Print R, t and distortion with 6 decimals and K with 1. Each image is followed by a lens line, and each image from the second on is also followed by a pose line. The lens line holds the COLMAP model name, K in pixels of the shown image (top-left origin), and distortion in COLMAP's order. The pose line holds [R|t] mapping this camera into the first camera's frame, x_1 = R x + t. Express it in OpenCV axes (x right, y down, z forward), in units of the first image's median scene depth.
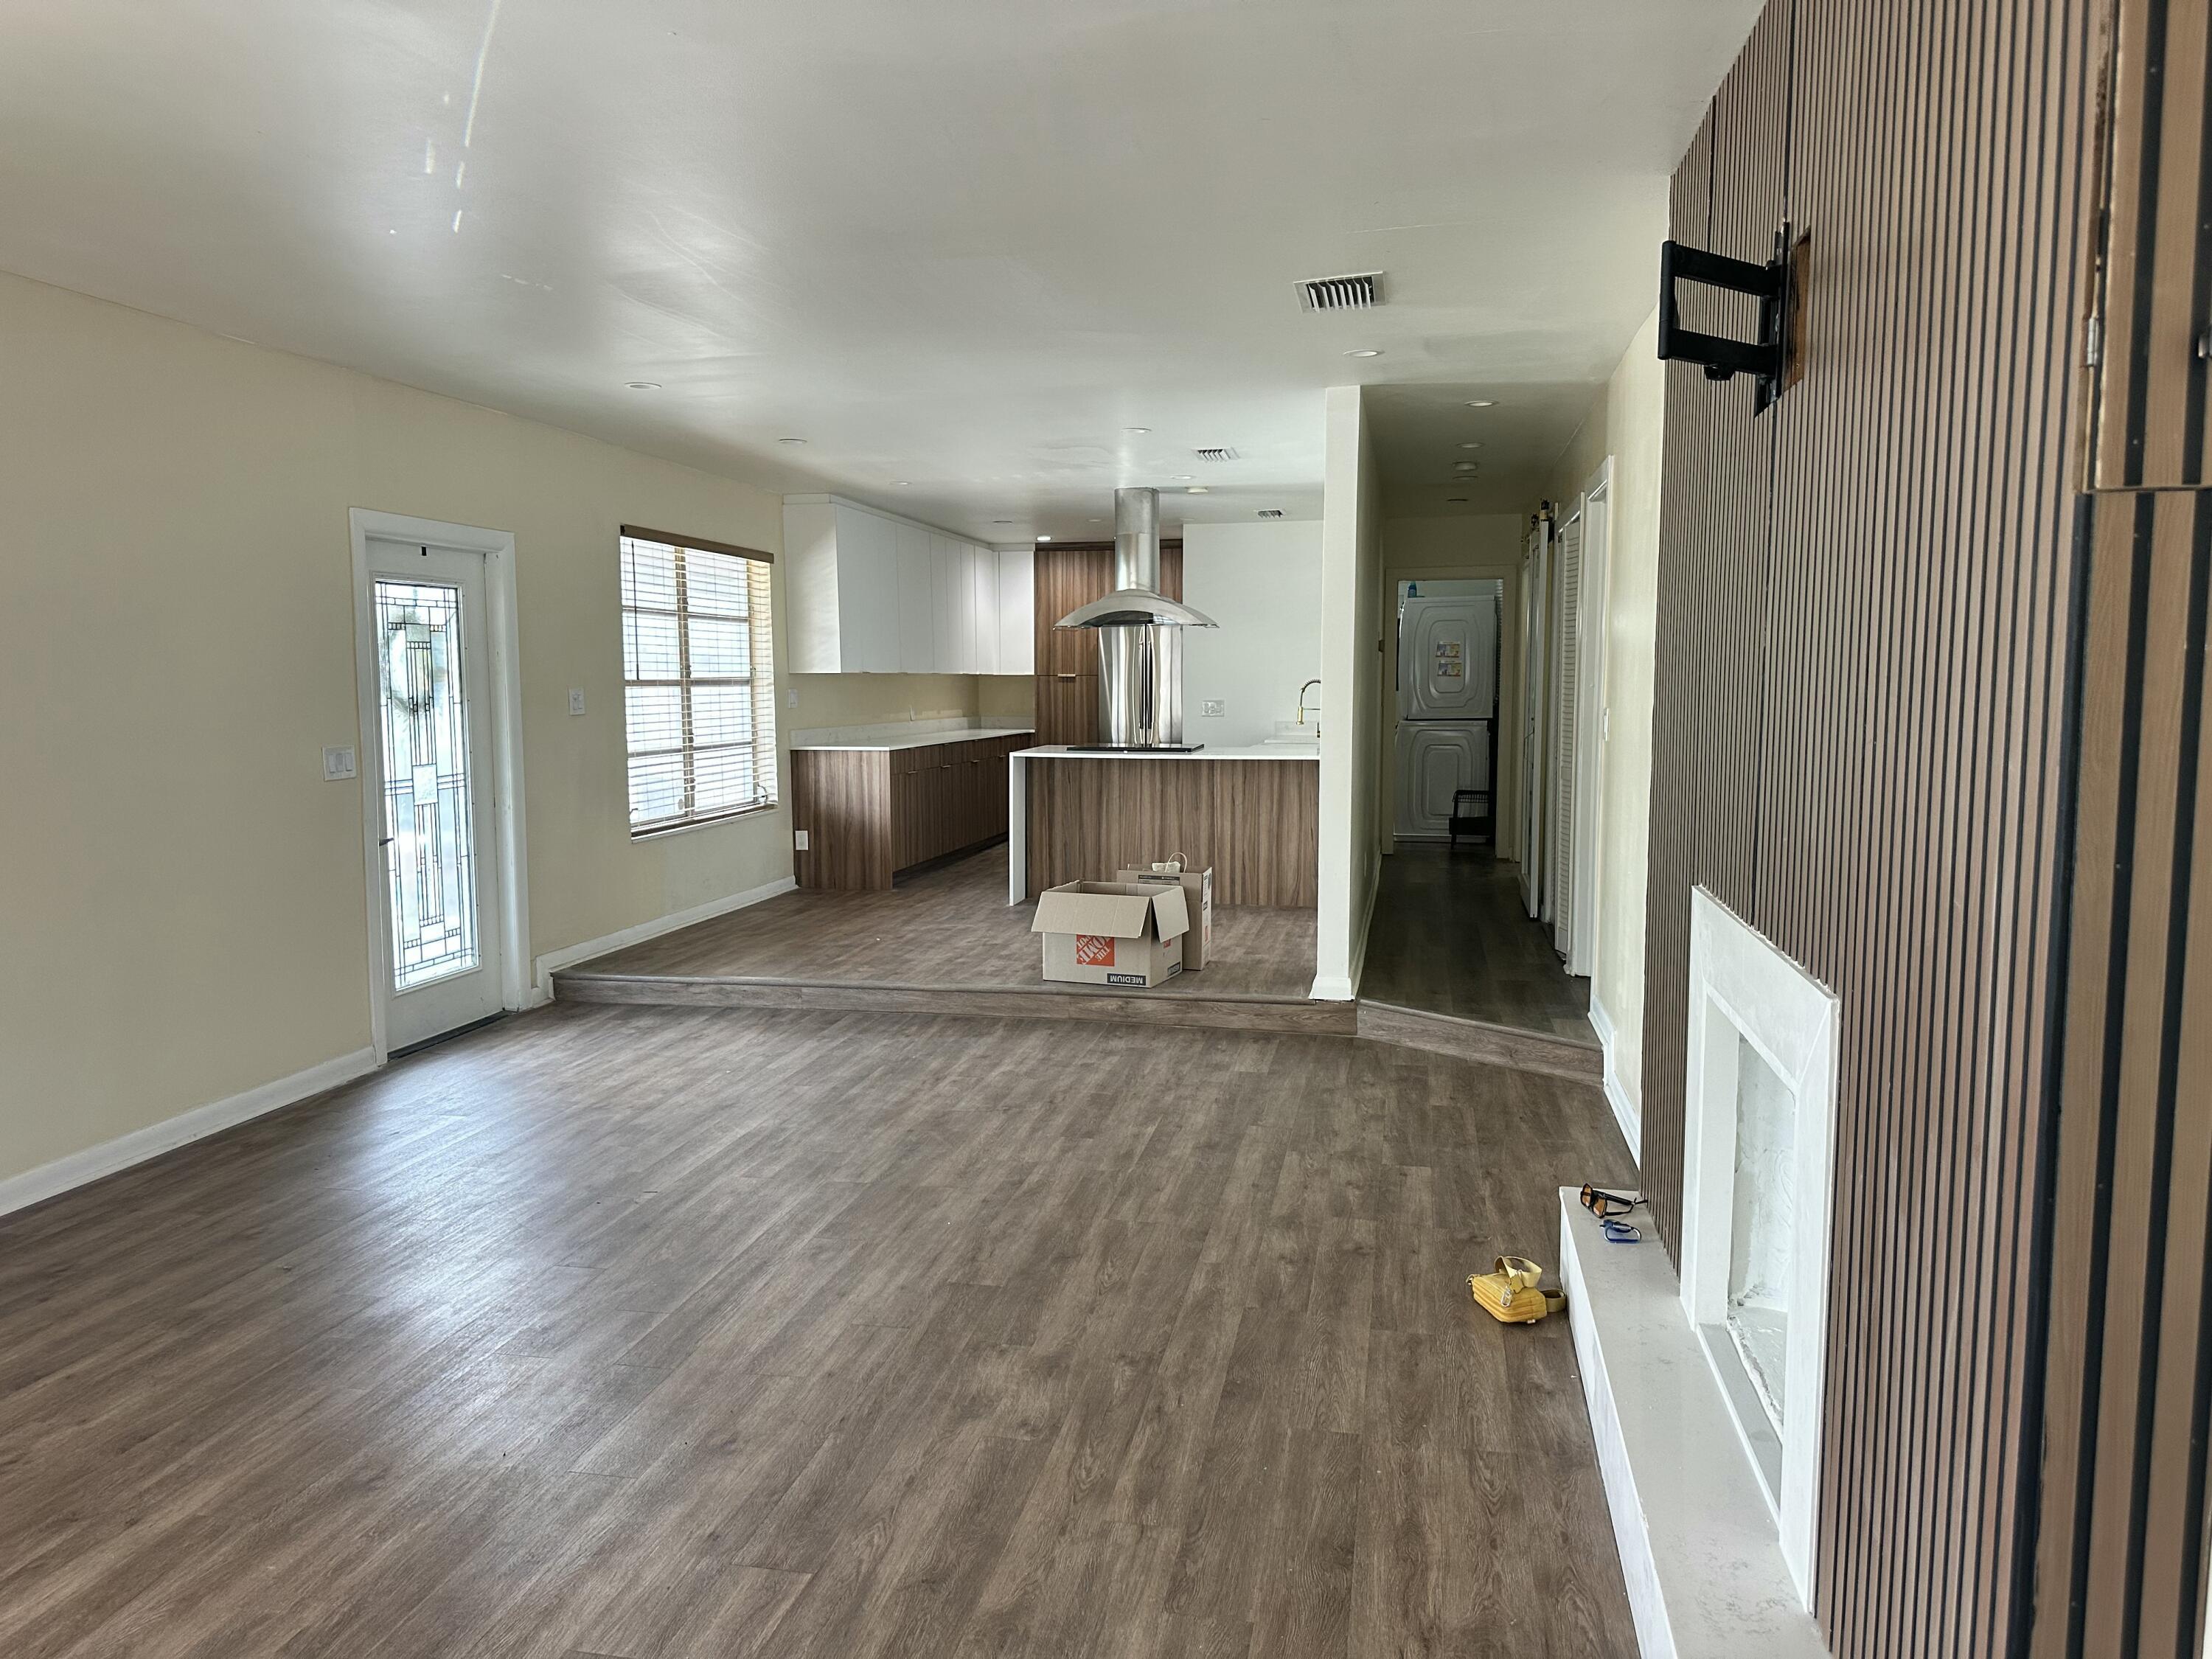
lens RADIAL K [[1558.7, 0, 1106.4], [0, 1558.7, 832.5], [0, 0, 1]] dist [0.003448, 0.000092]
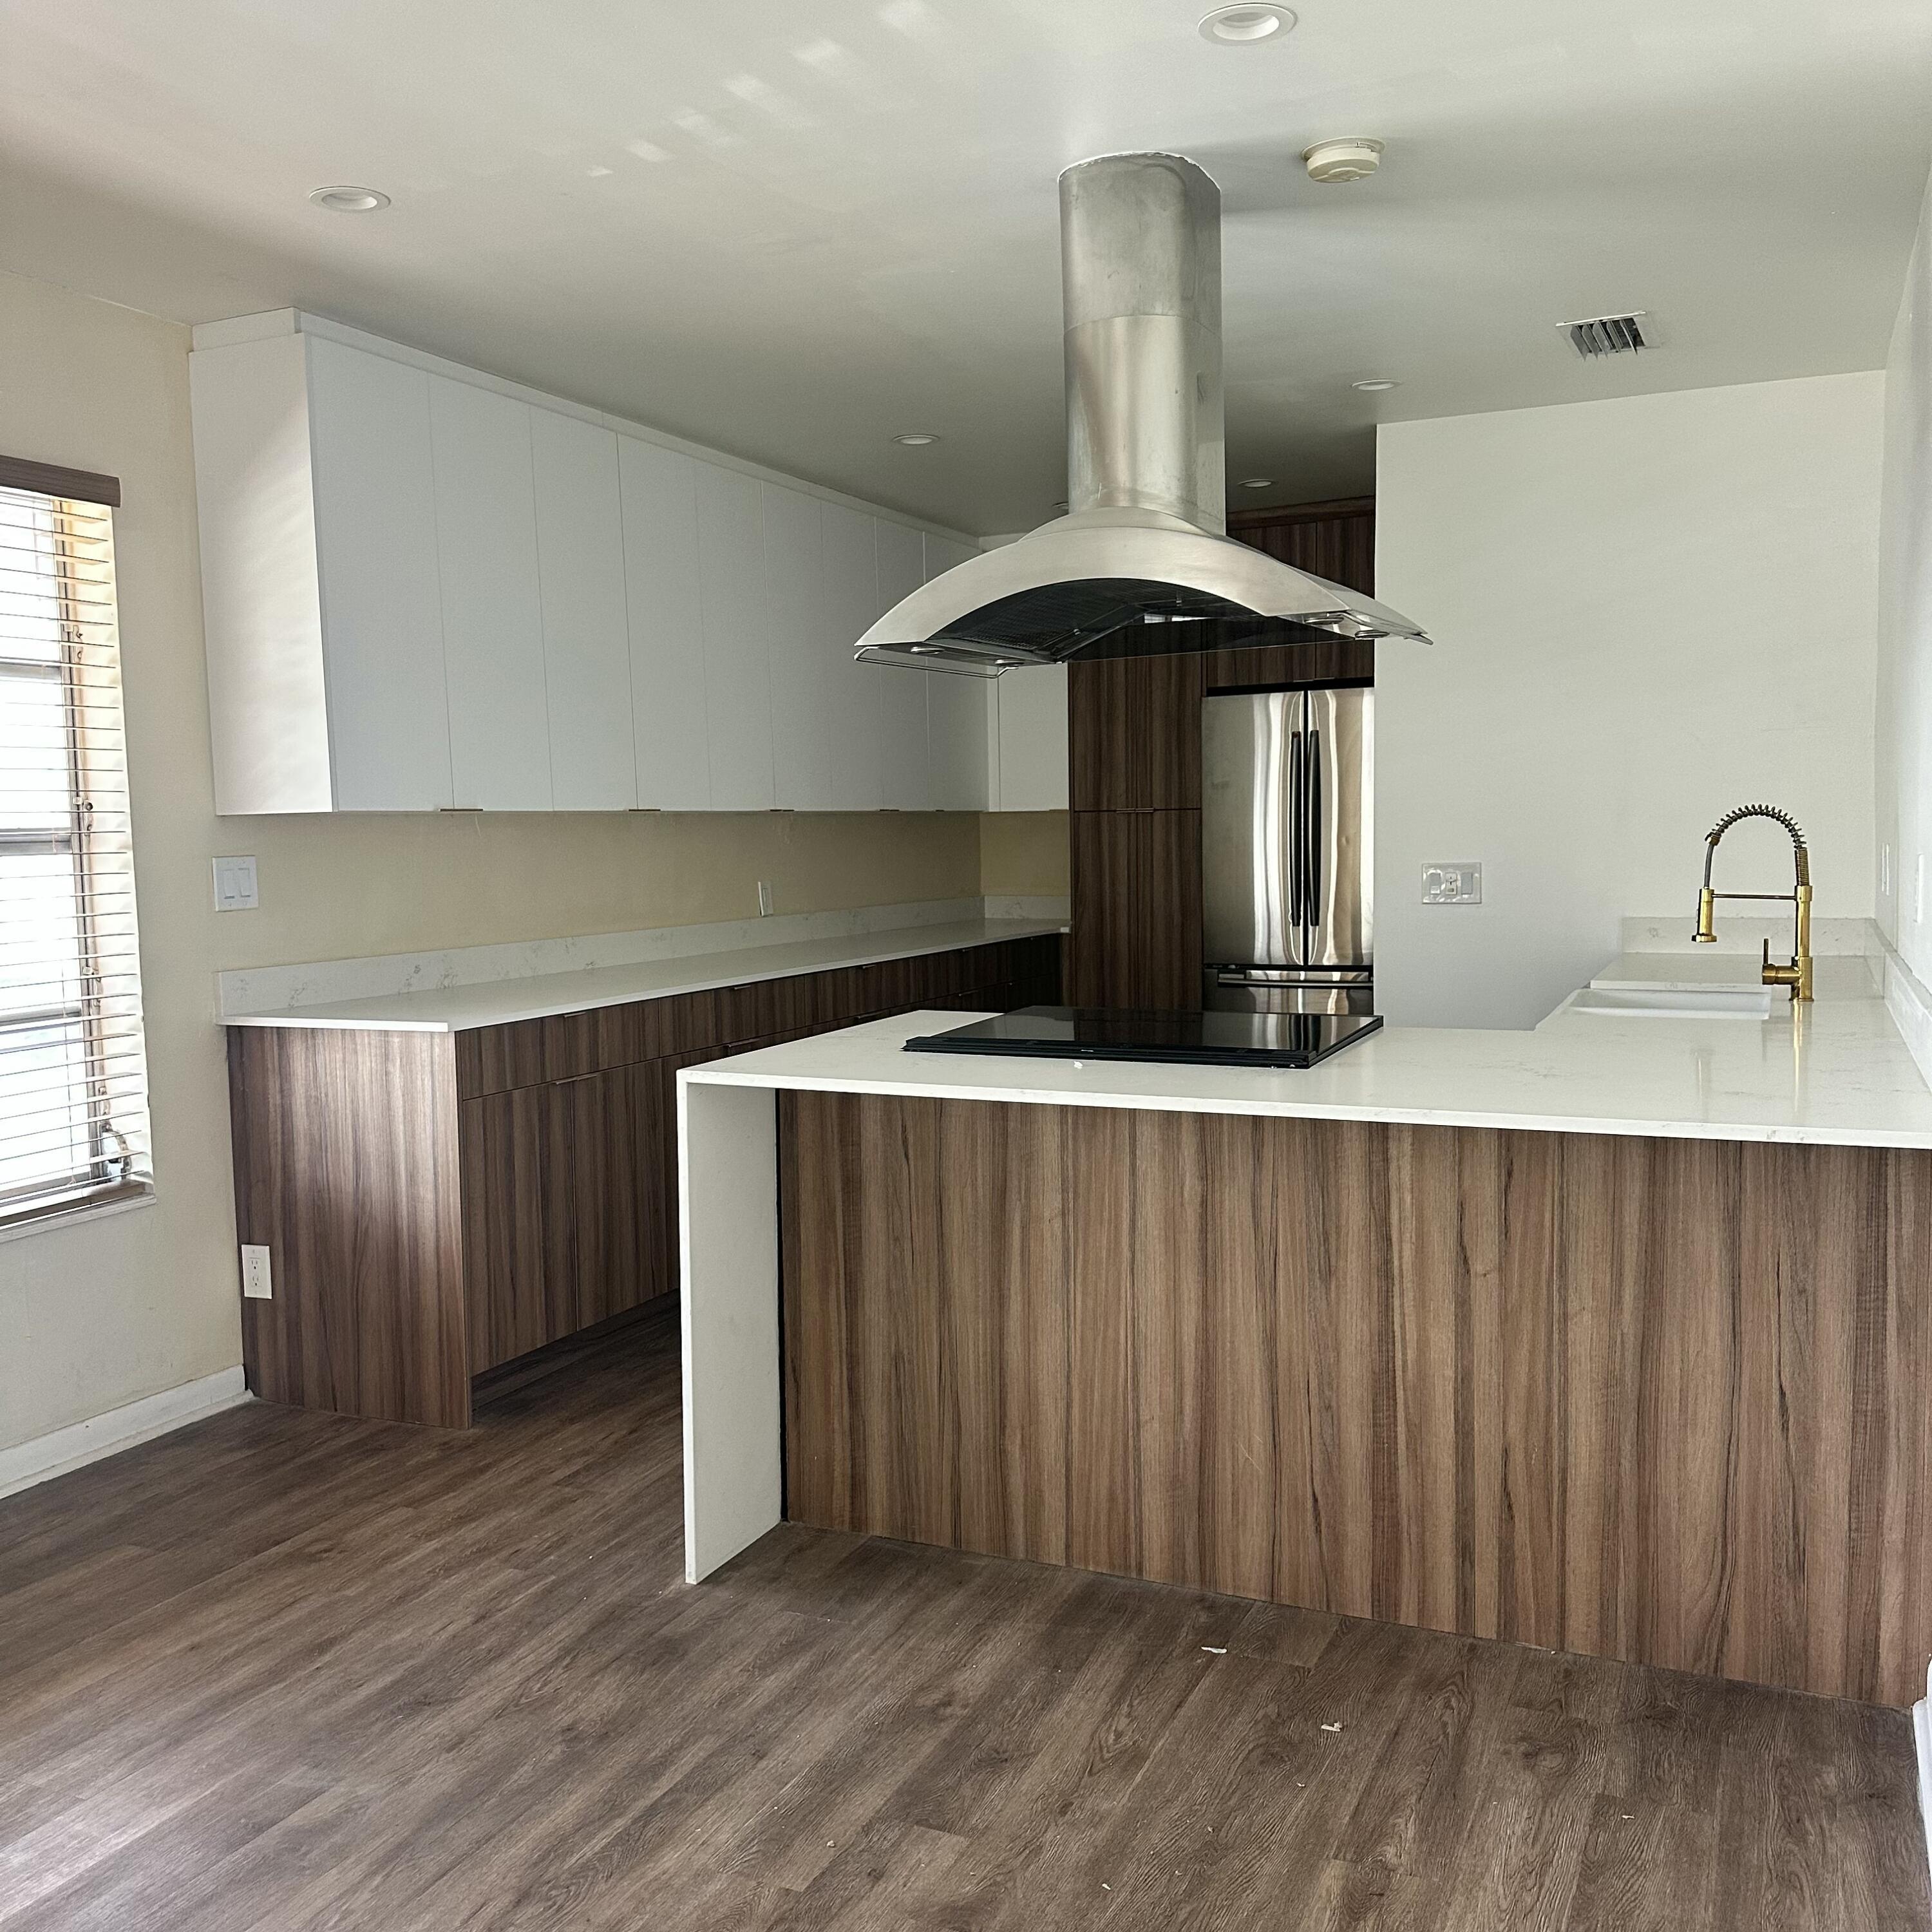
lens RADIAL K [[1804.2, 0, 965.3], [0, 1804.2, 960.4], [0, 0, 1]] dist [0.002624, 0.000000]
pose [[0.971148, -0.003192, -0.238457, 0.069052], [-0.002102, 0.999757, -0.021941, -0.060777], [0.238469, 0.021809, 0.970905, 0.646950]]
